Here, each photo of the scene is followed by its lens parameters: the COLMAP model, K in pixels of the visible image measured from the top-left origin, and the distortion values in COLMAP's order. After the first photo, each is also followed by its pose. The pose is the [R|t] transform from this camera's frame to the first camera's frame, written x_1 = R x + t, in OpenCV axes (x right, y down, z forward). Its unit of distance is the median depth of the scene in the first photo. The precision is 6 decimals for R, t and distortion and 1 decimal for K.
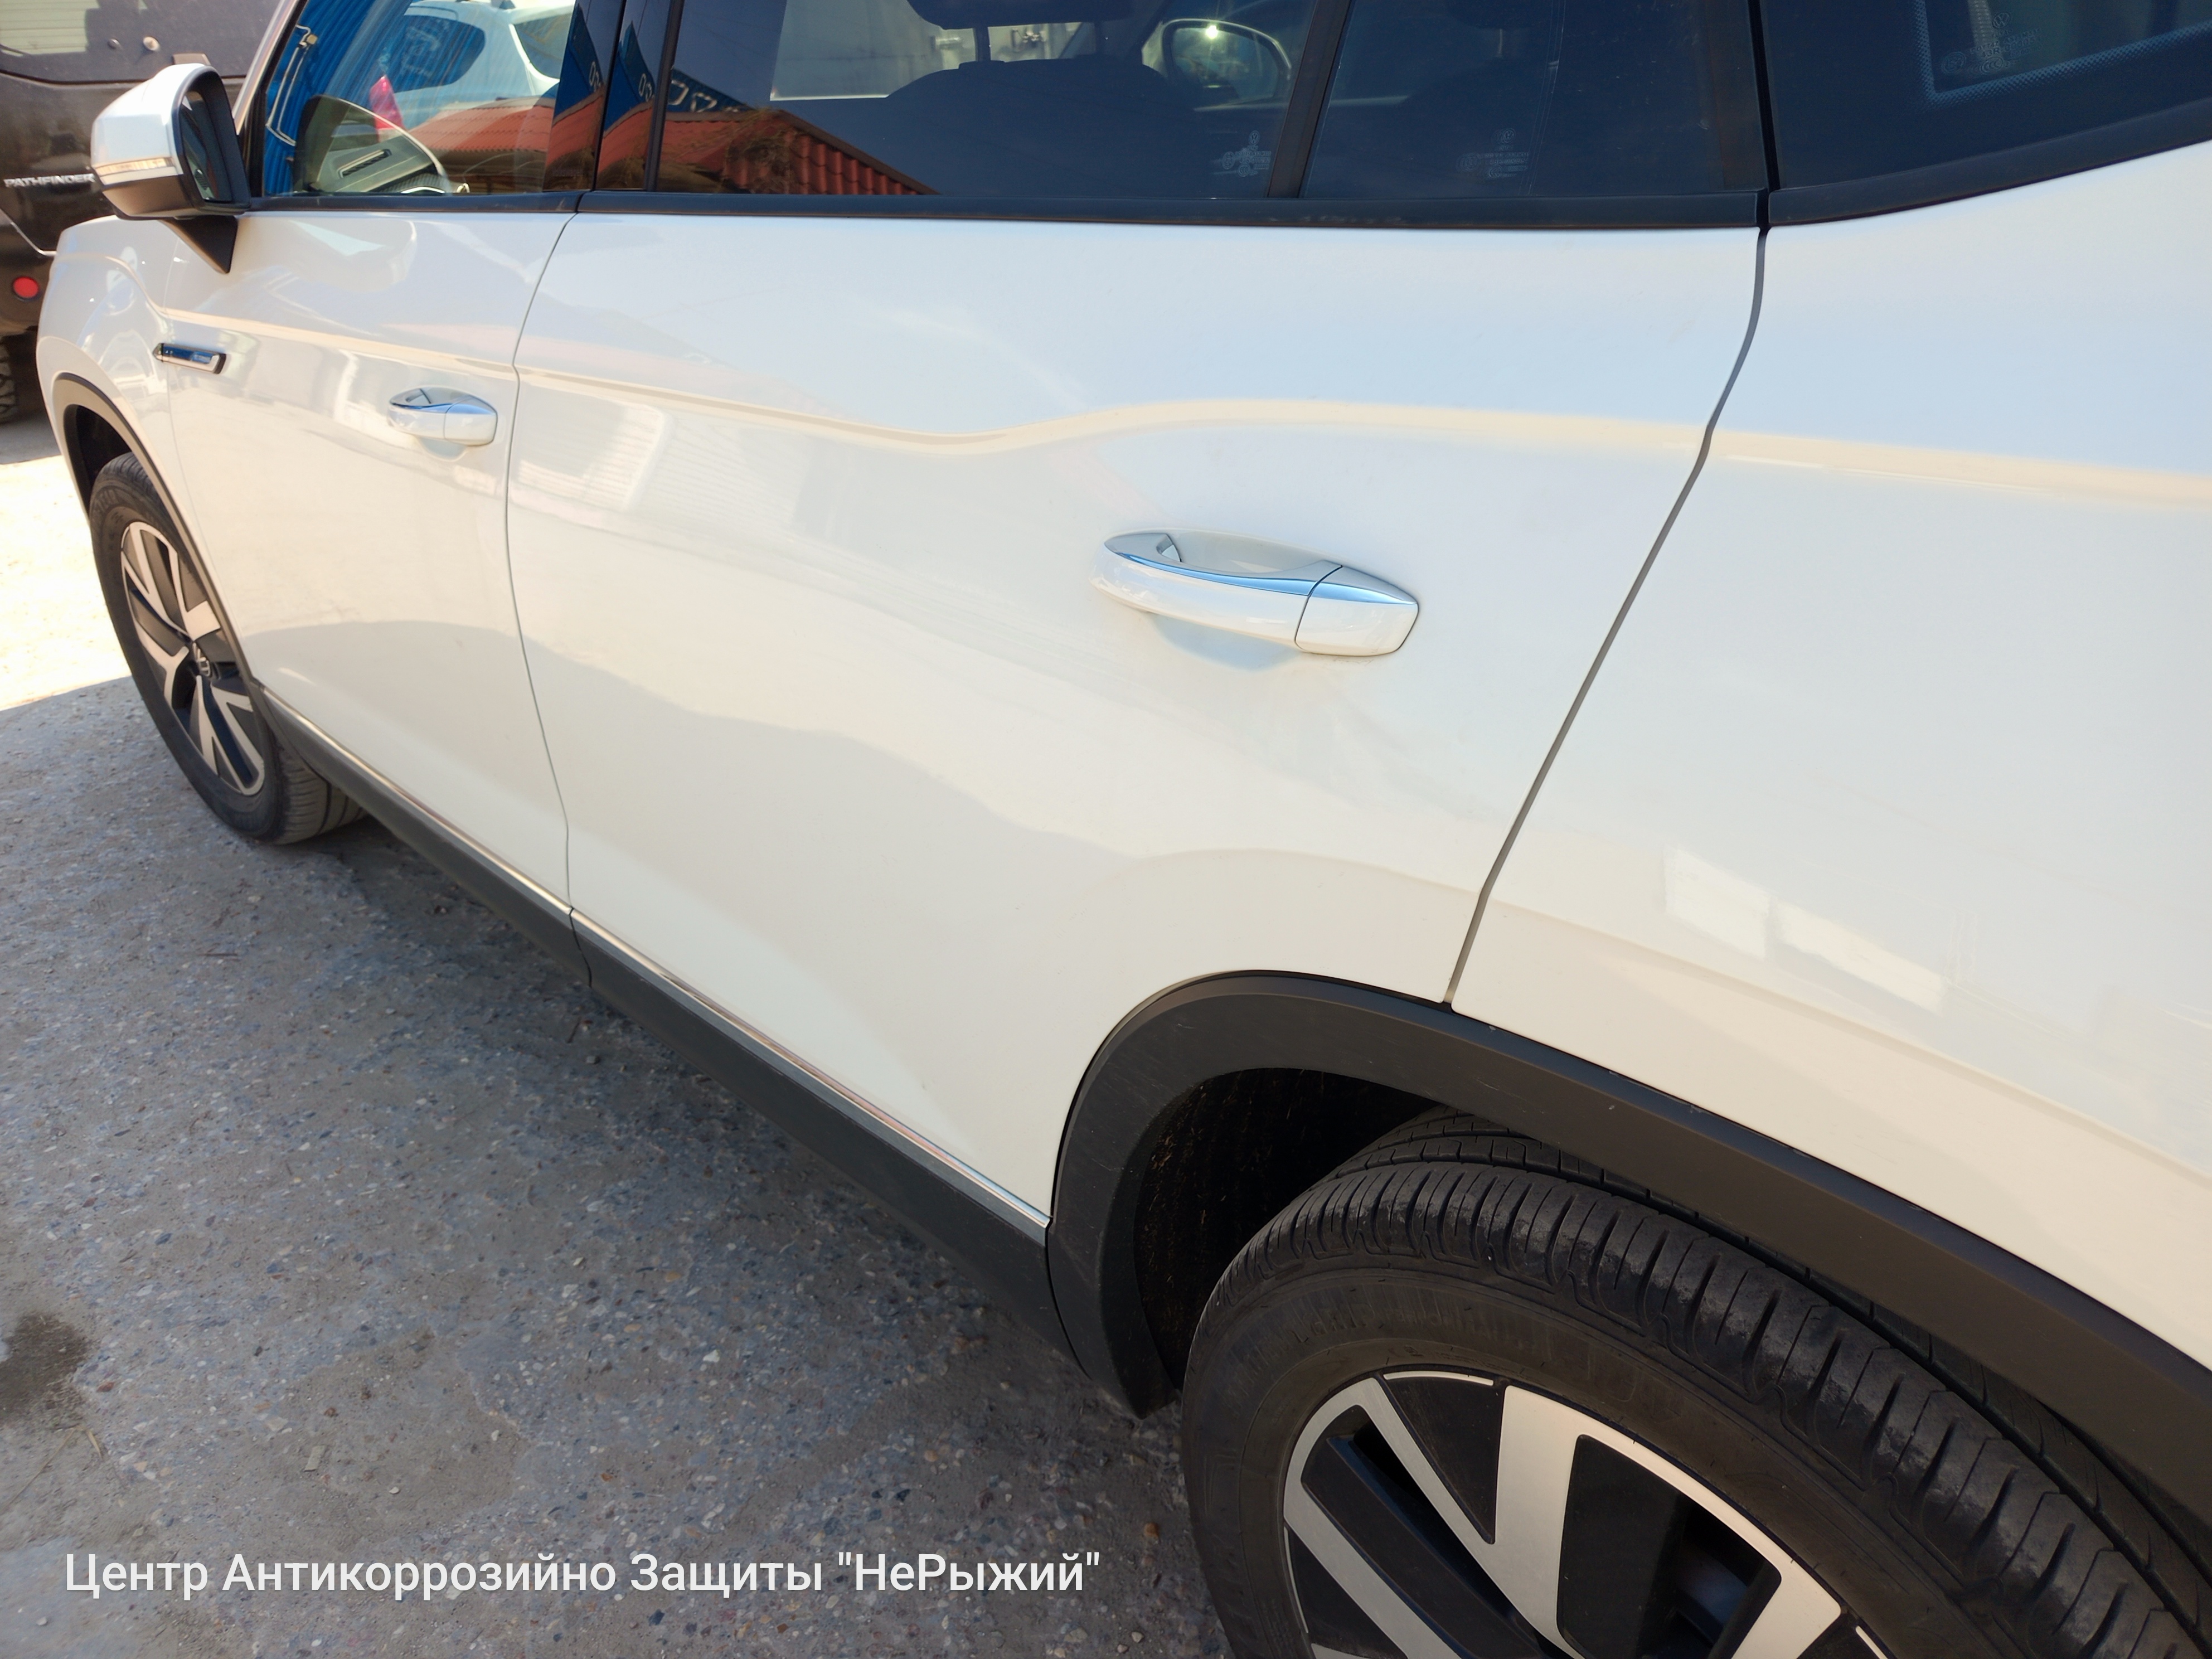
lens RADIAL K [[1570.6, 0, 1106.0], [0, 1570.6, 829.5], [0, 0, 1]] dist [0.002457, -0.000463]
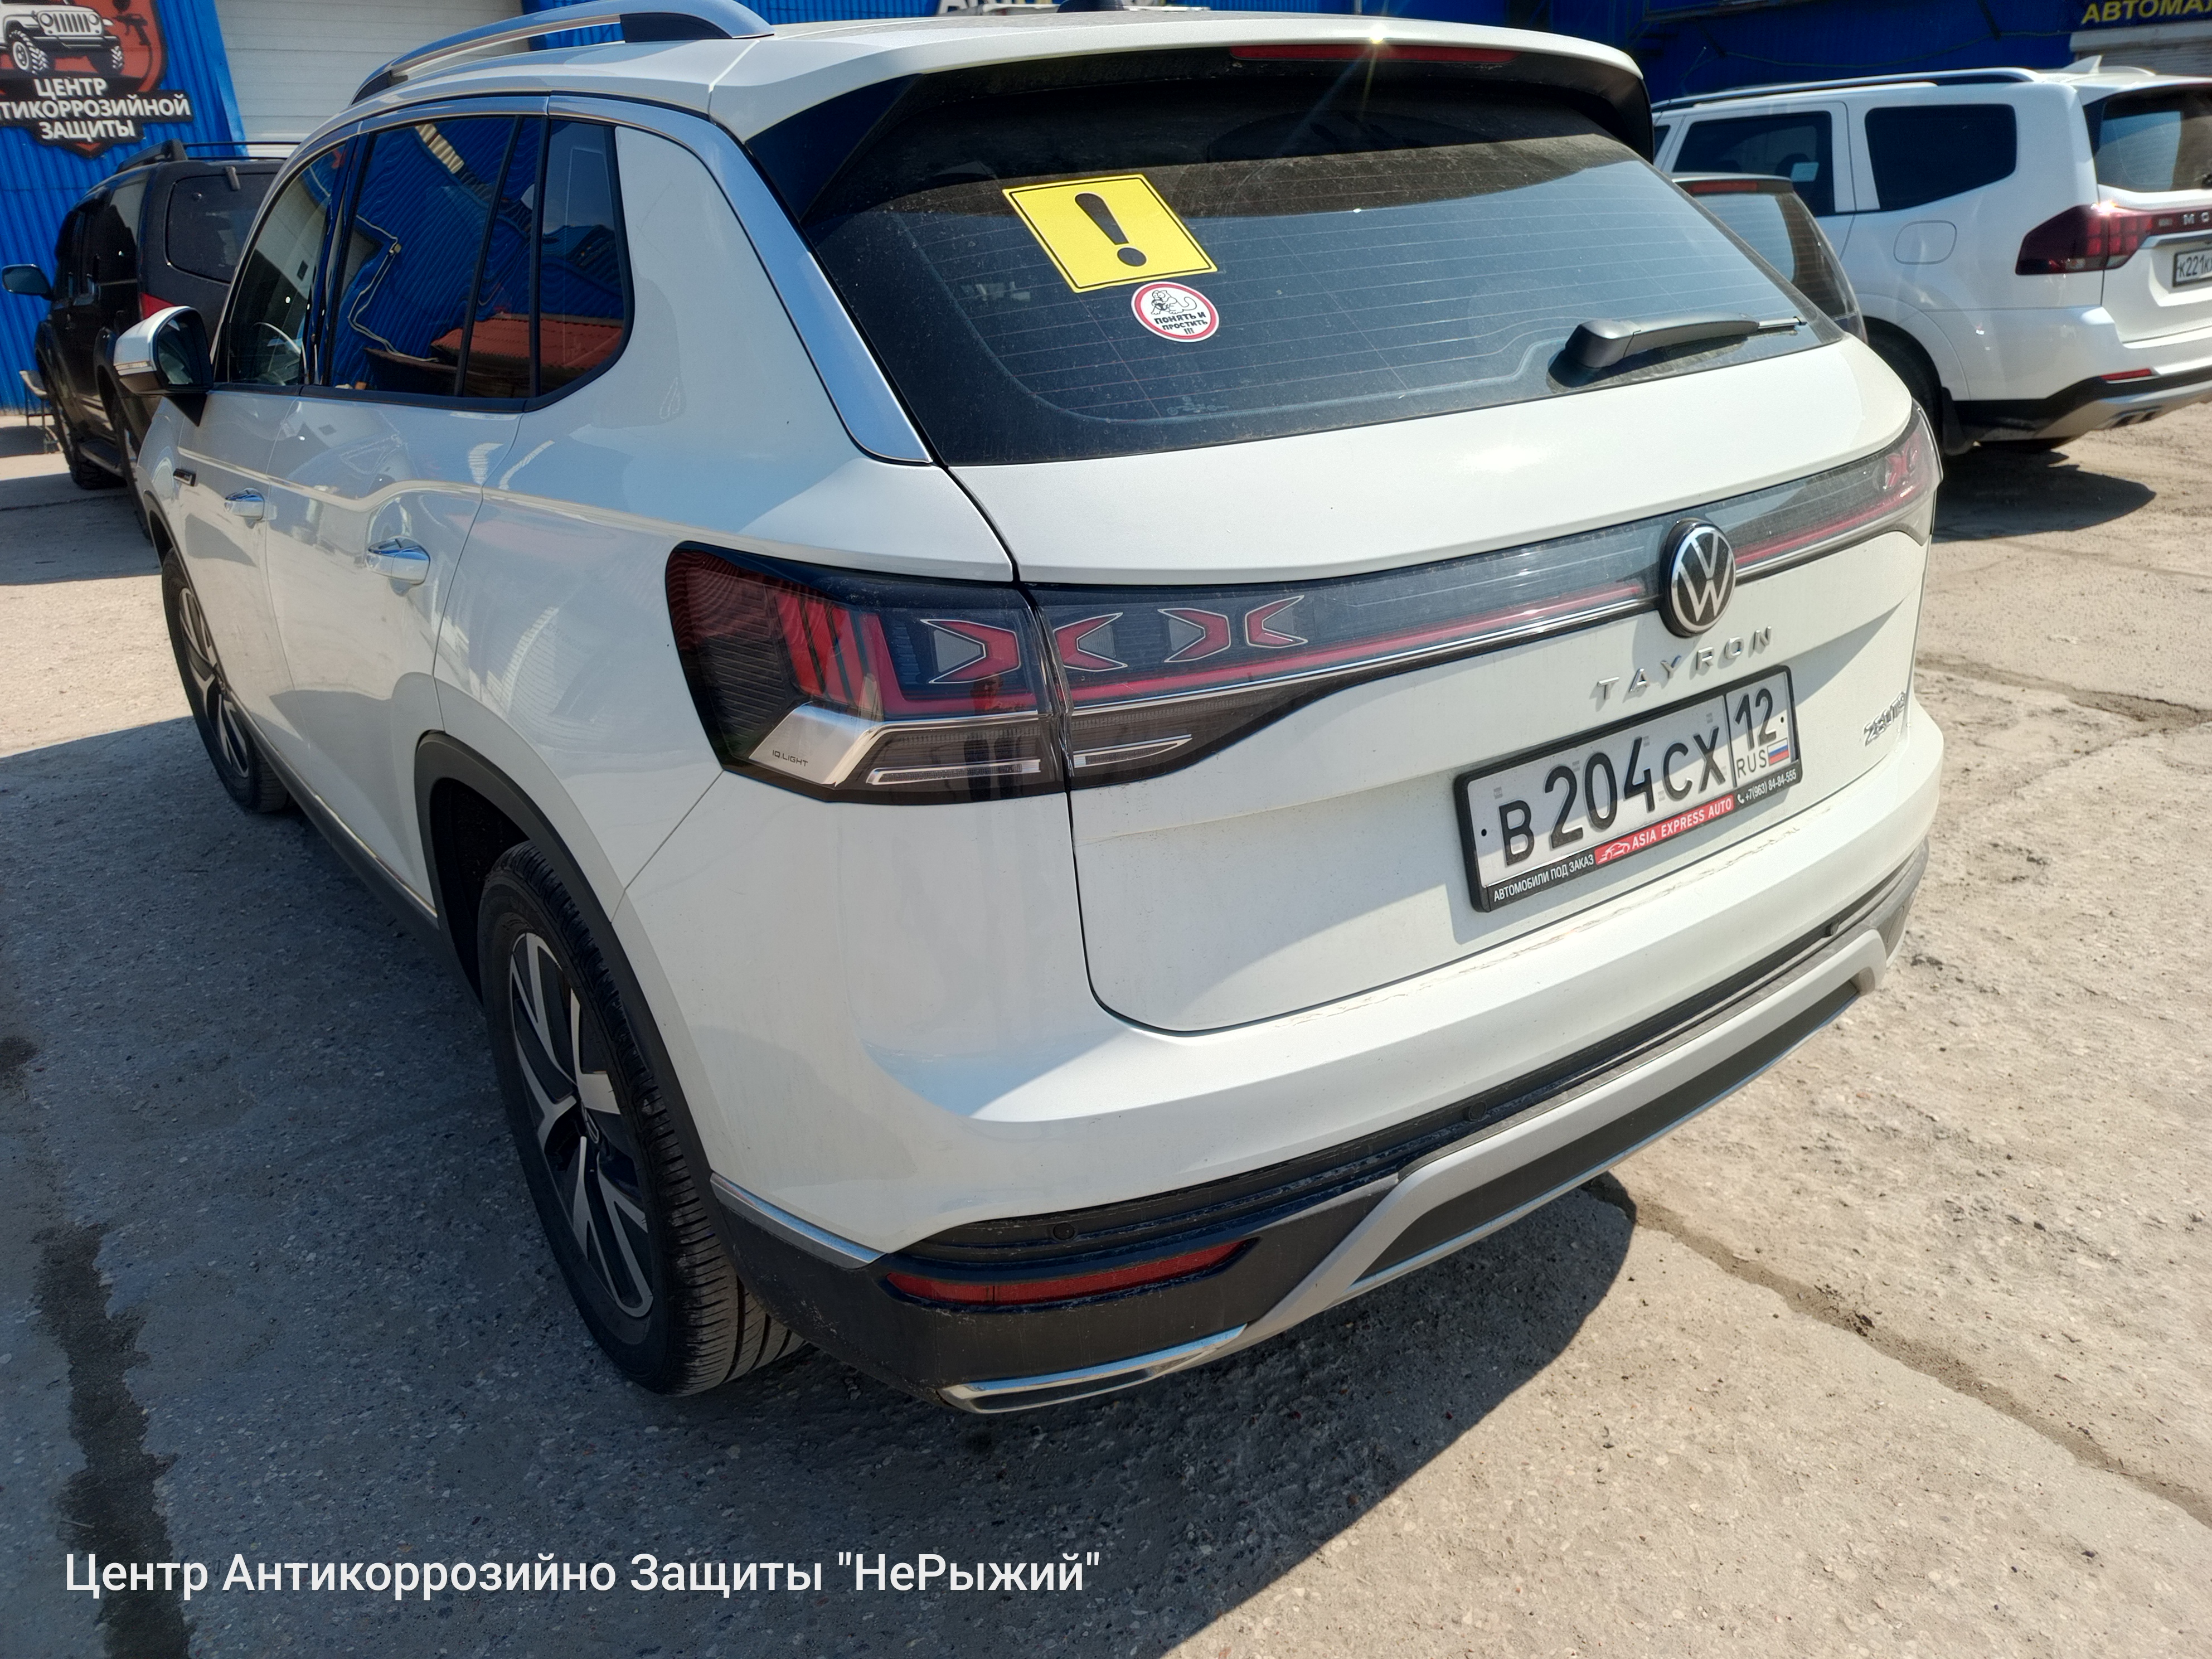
lens RADIAL K [[1570.6, 0, 1106.0], [0, 1570.6, 829.5], [0, 0, 1]] dist [0.002457, -0.000463]
pose [[0.992173, 0.040922, -0.117973, 0.549991], [-0.052201, 0.994188, -0.094161, 0.160920], [0.113434, 0.099582, 0.988542, -0.447601]]
